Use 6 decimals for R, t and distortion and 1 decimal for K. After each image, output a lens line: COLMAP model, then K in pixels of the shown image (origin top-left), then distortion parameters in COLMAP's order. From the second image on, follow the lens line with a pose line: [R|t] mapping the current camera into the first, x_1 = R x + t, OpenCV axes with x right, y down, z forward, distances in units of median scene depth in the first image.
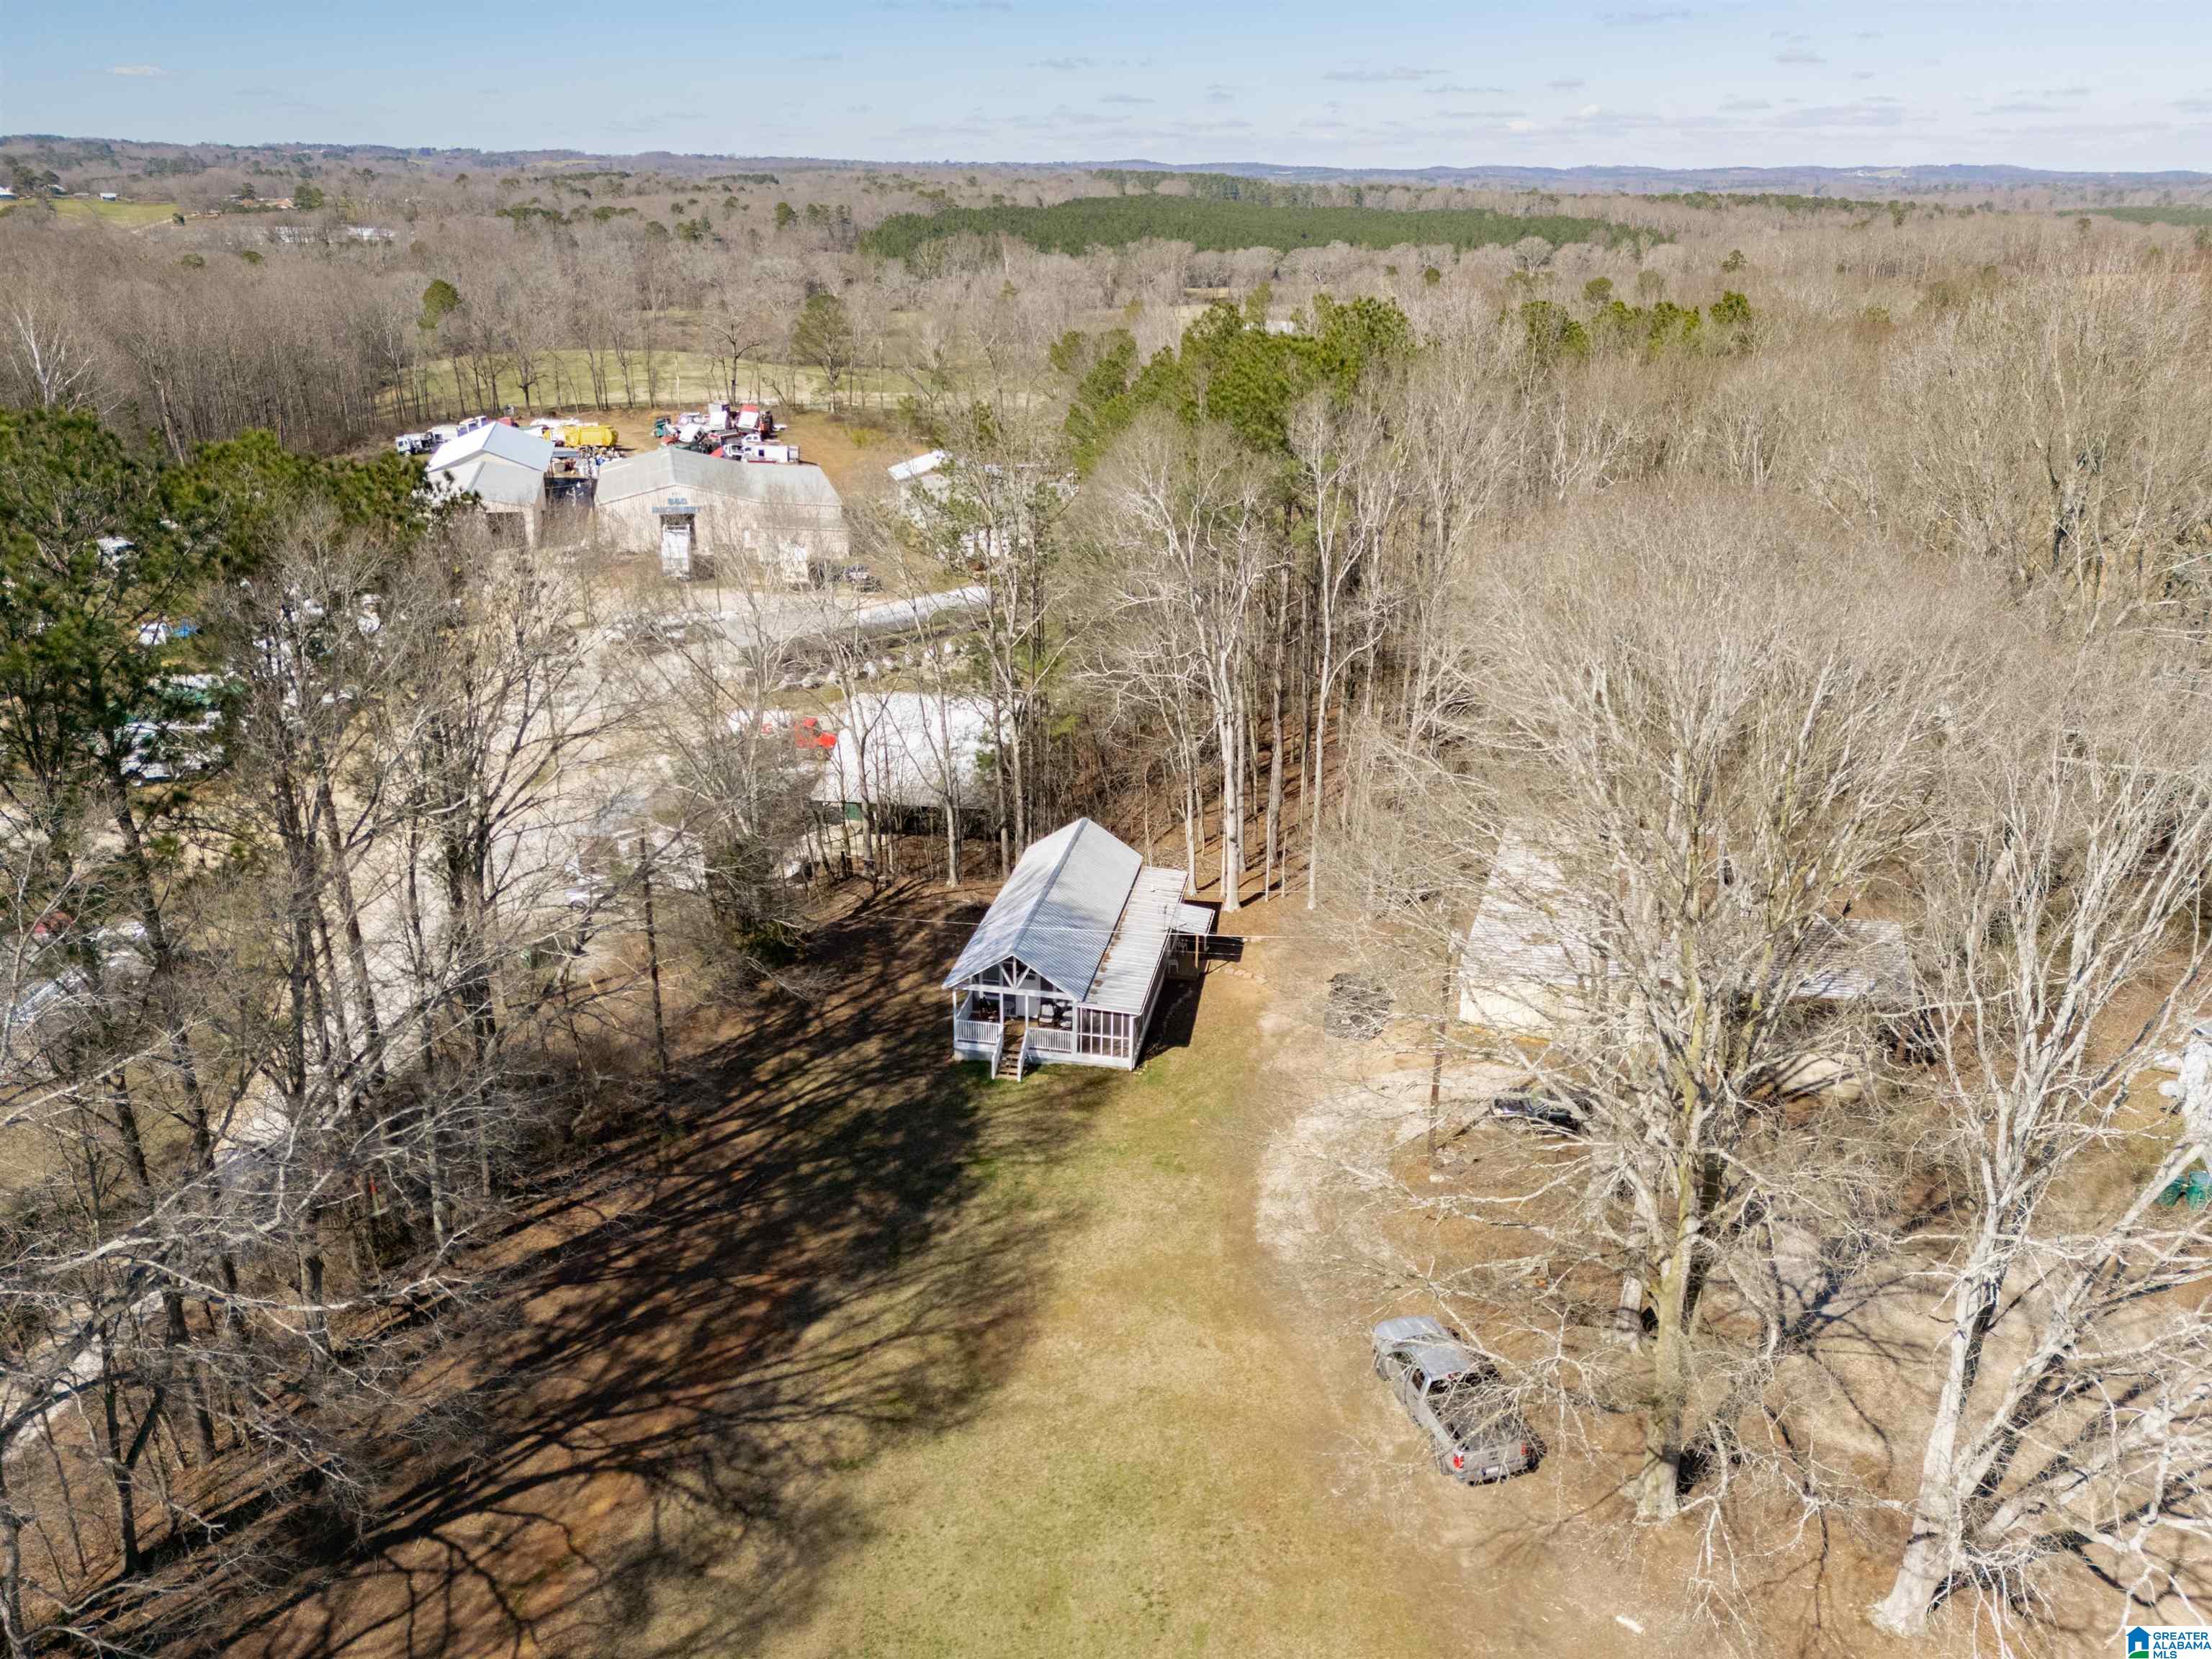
lens RADIAL K [[1618.8, 0, 1072.0], [0, 1618.8, 835.0], [0, 0, 1]] dist [0.033980, -0.007011]
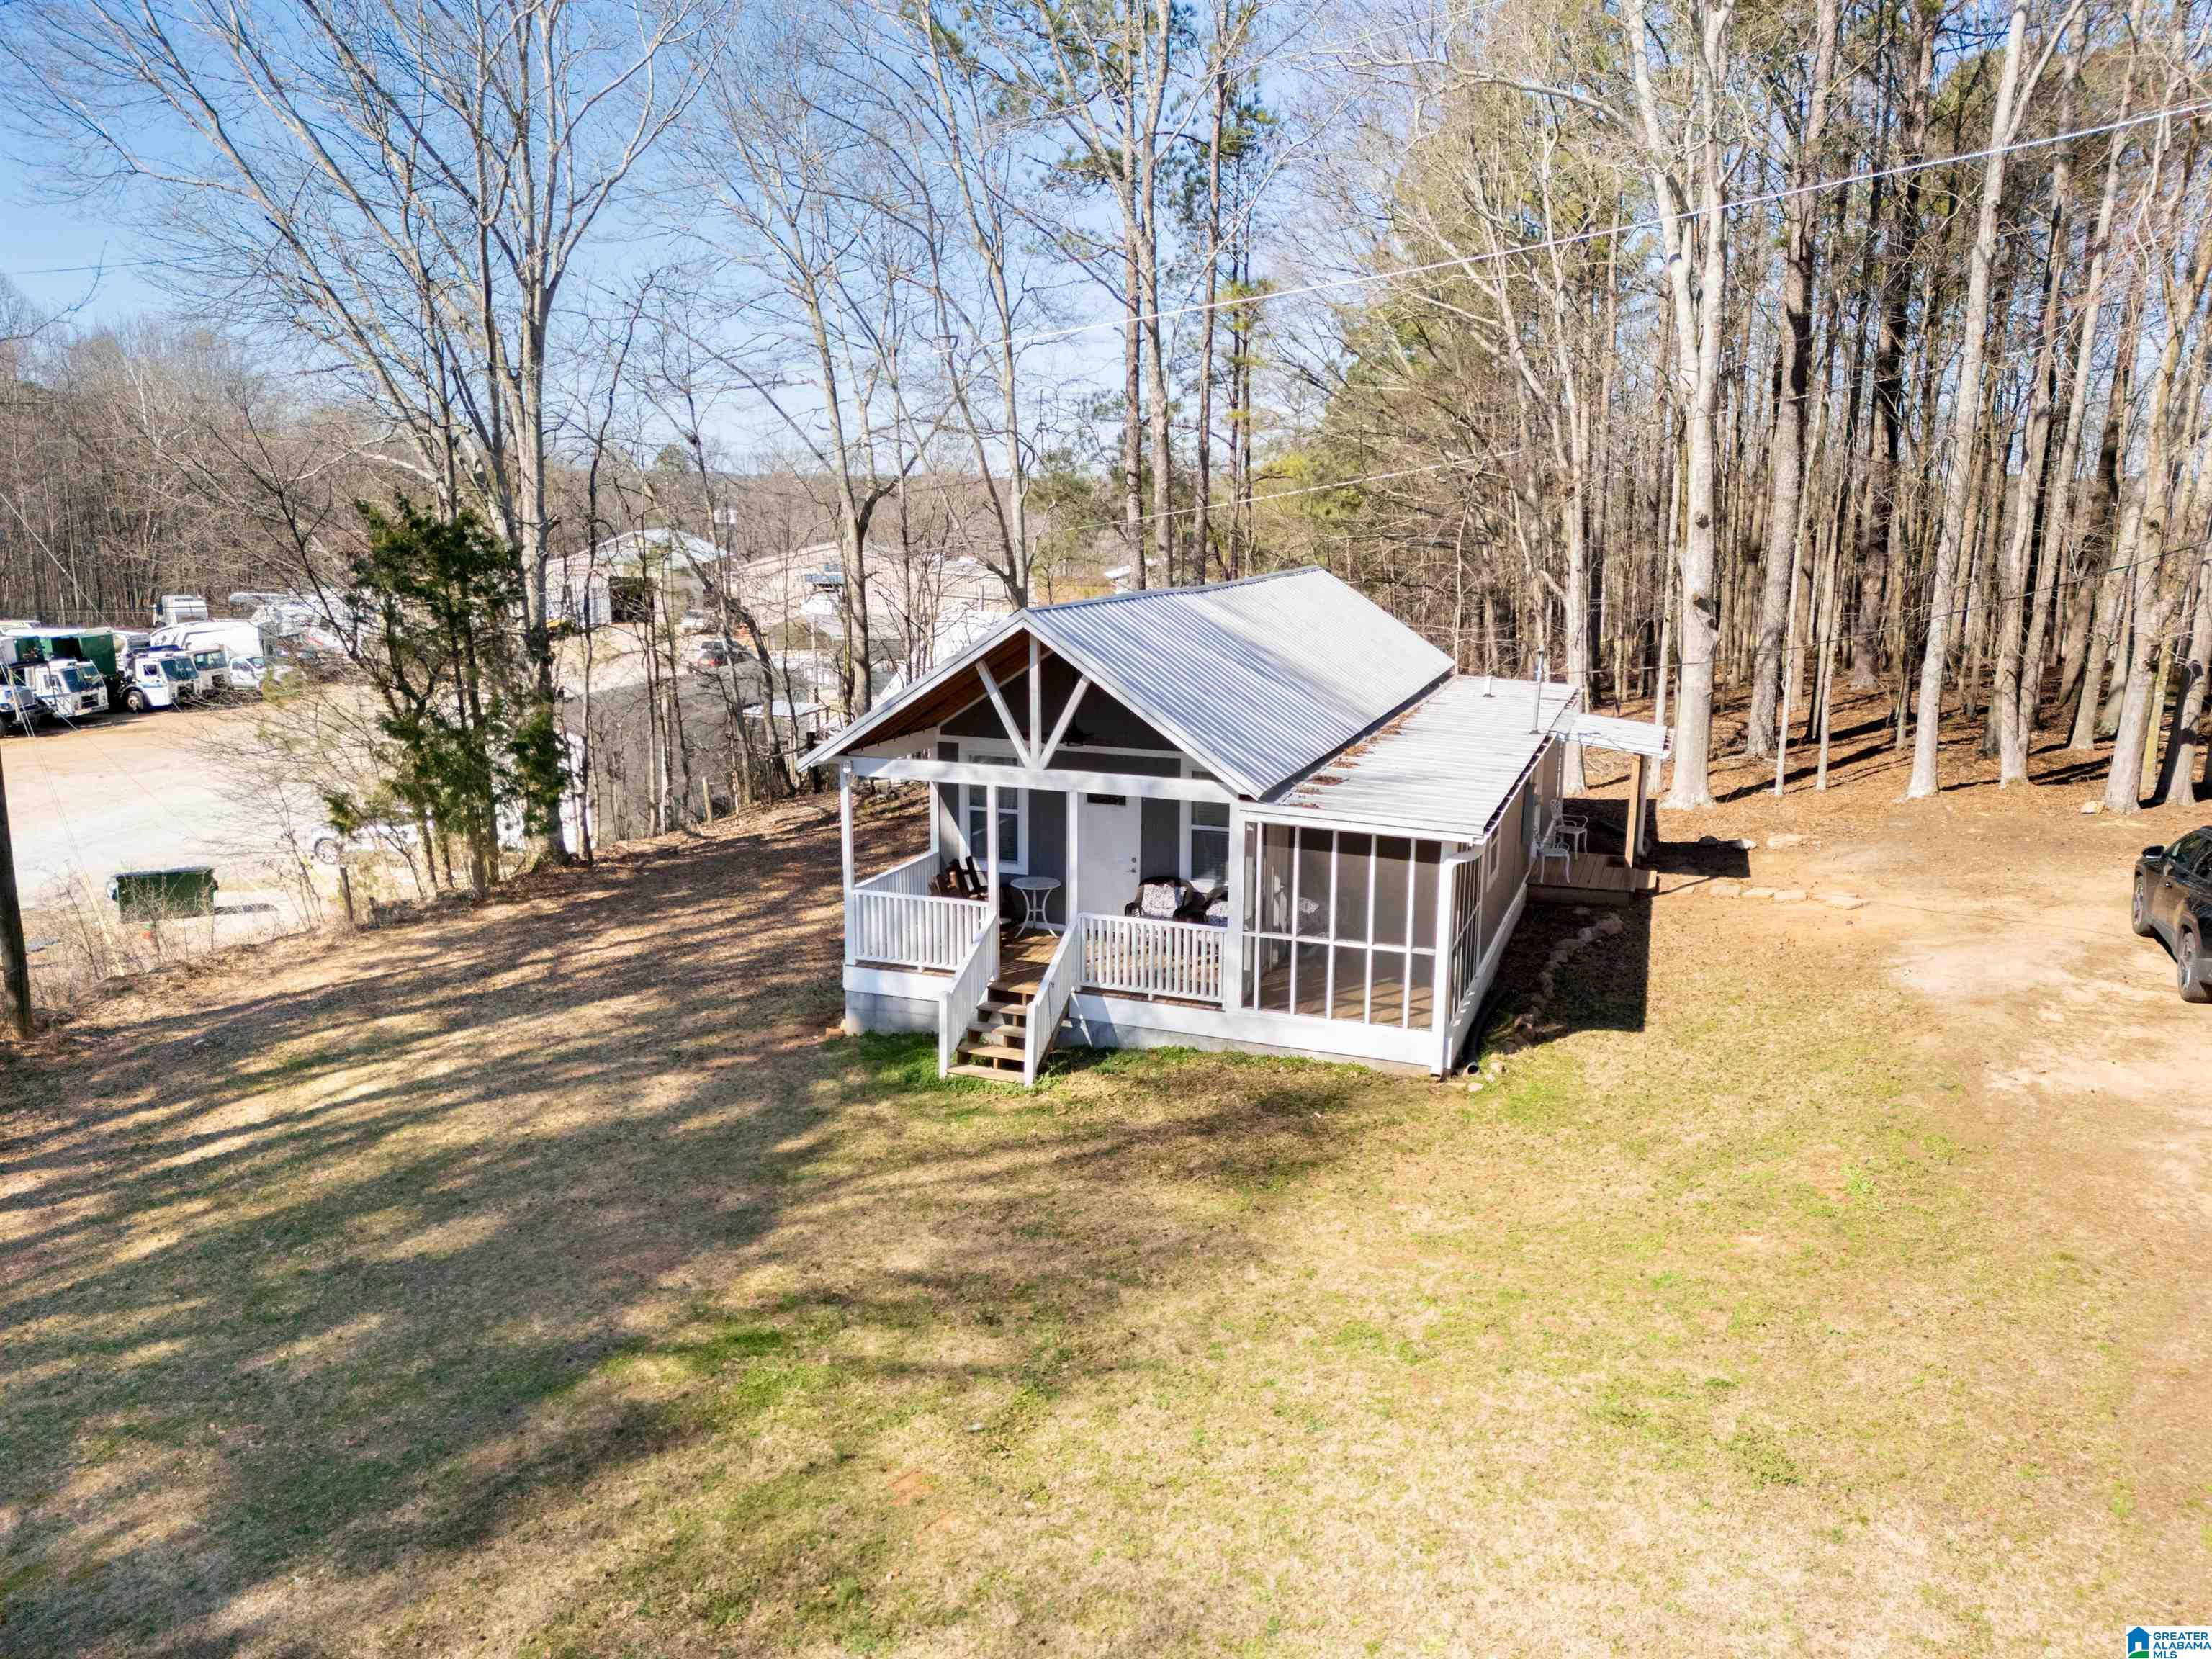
lens RADIAL K [[1594.0, 0, 1106.0], [0, 1594.0, 829.5], [0, 0, 1]] dist [0.067849, -0.054749]
pose [[0.990022, 0.037765, -0.135755, 0.014152], [-0.062598, 0.981005, -0.183607, 0.136519], [0.126242, 0.190273, 0.973581, 0.630746]]
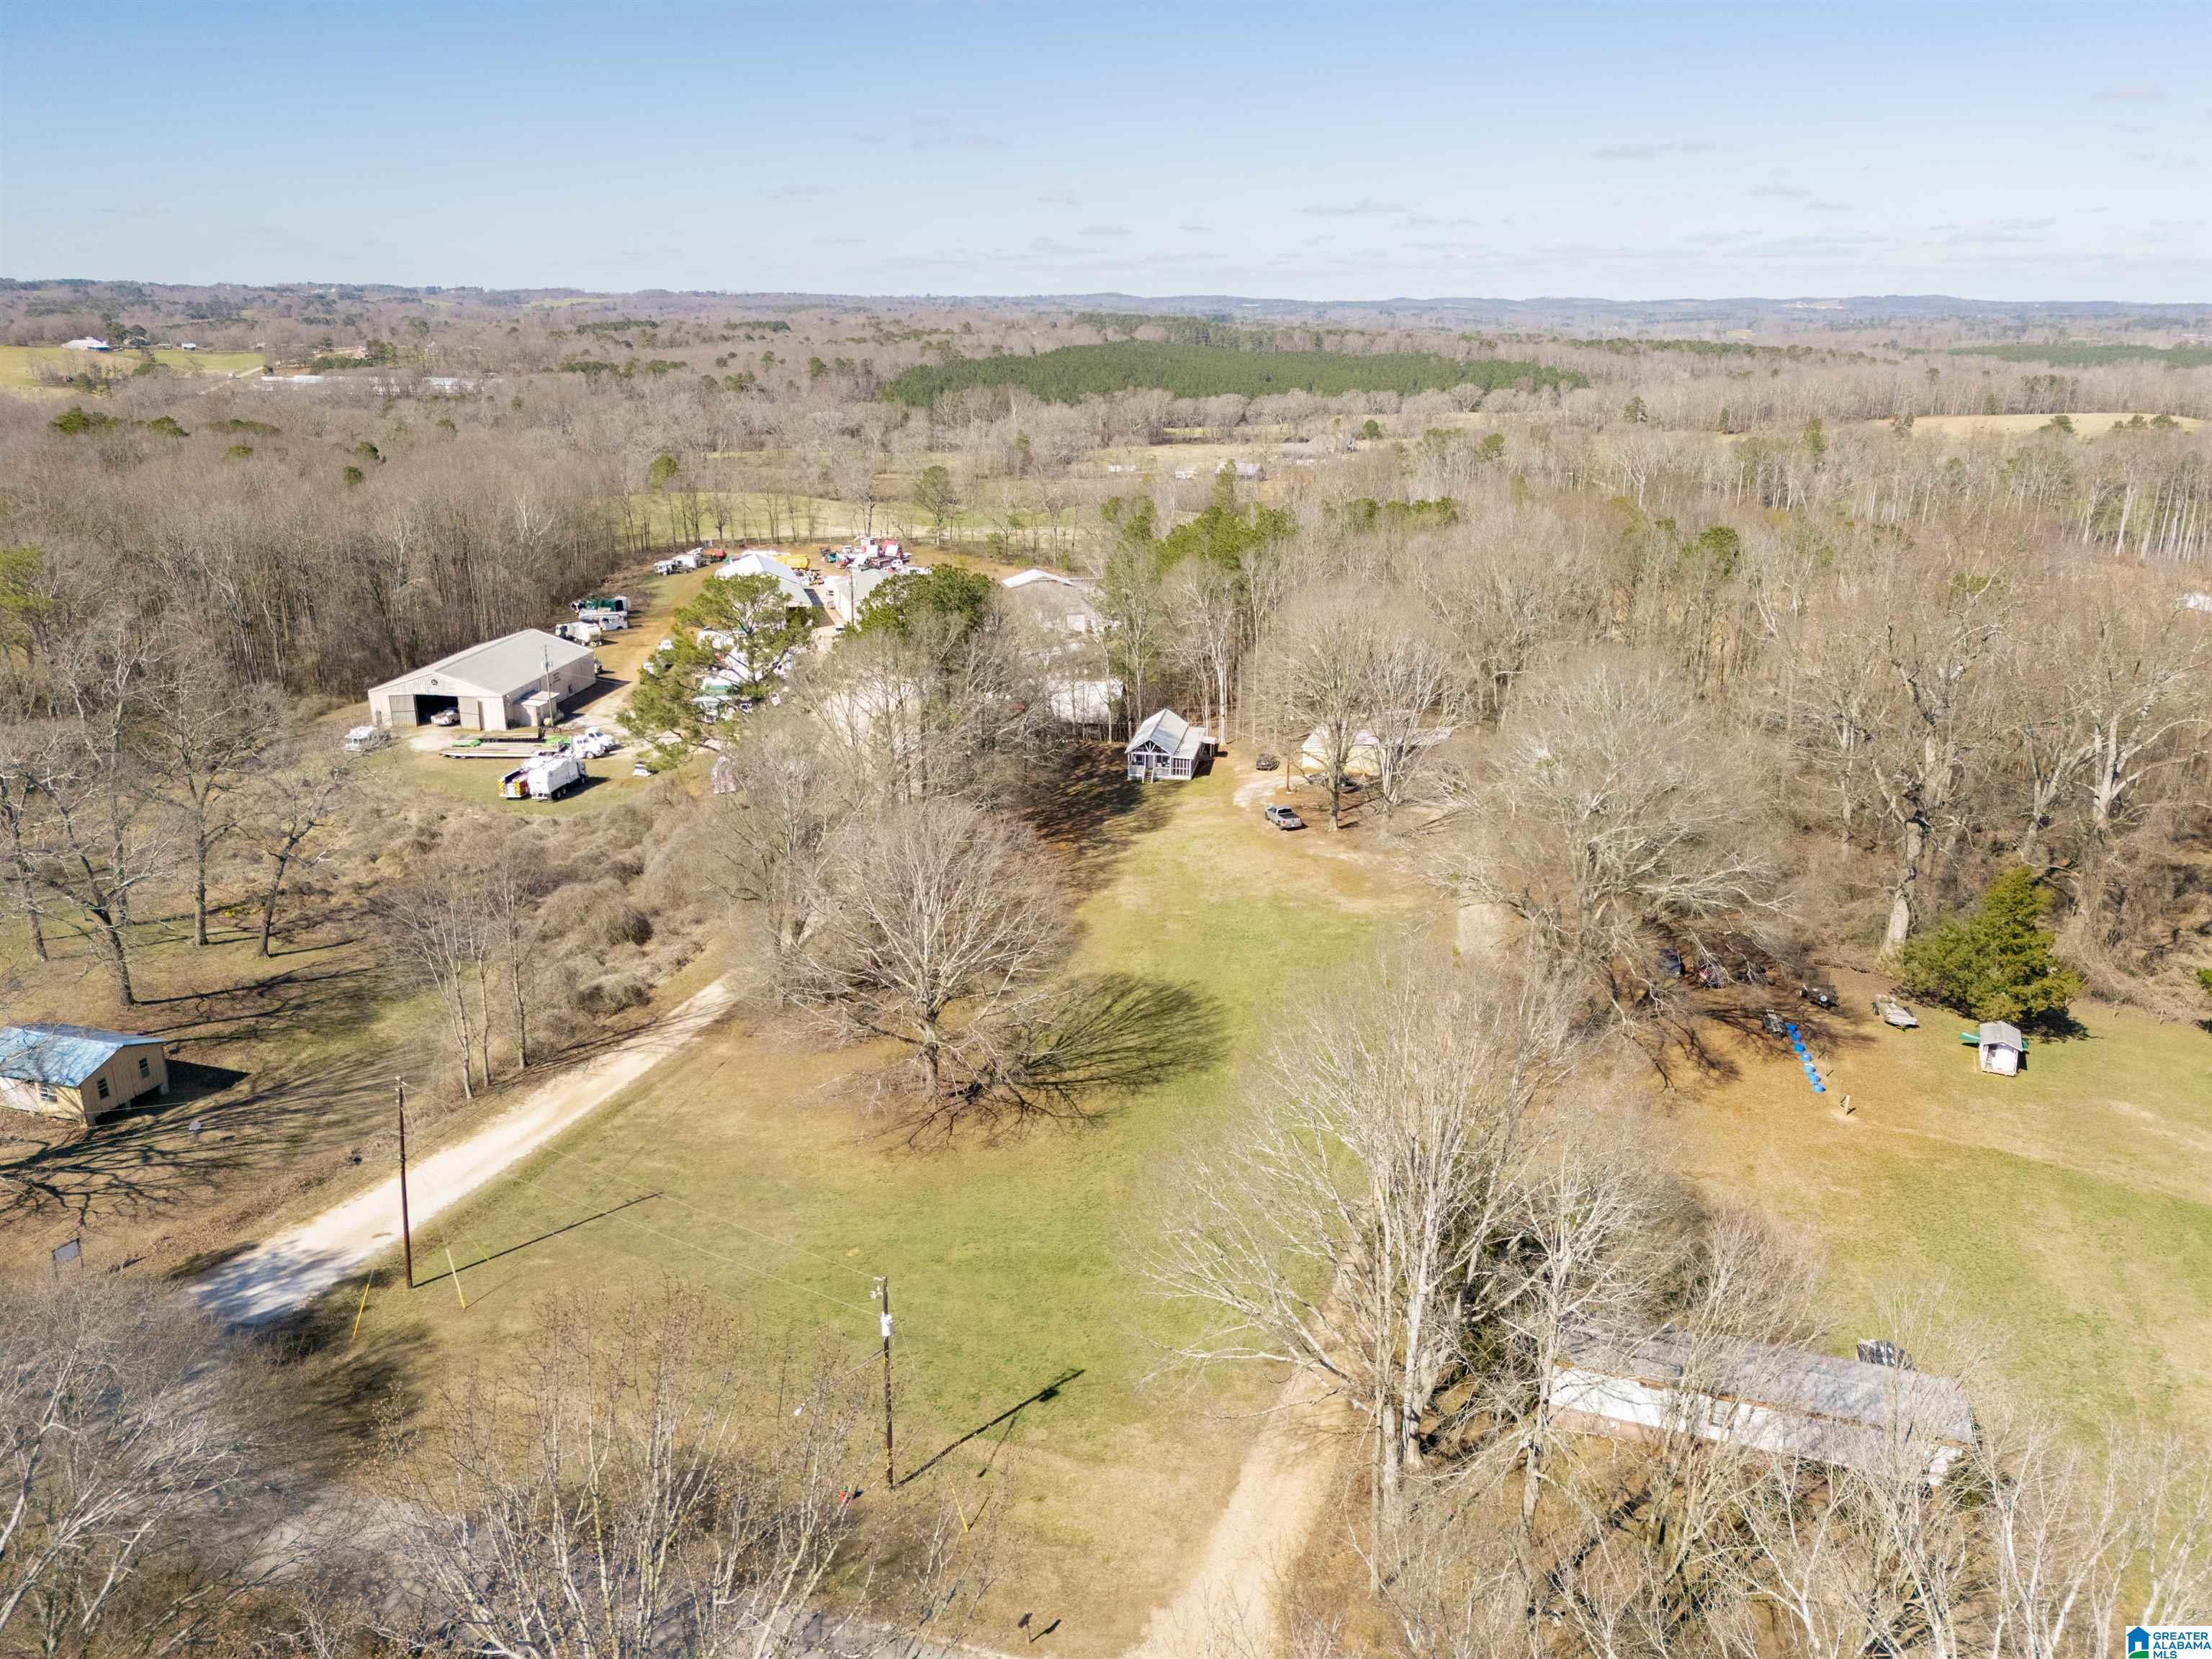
lens RADIAL K [[1594.0, 0, 1106.0], [0, 1594.0, 829.5], [0, 0, 1]] dist [0.067849, -0.054749]
pose [[0.999415, -0.010672, 0.032478, -0.180973], [0.012946, 0.997418, -0.070636, 0.377215], [-0.031640, 0.071015, 0.996973, -1.598791]]
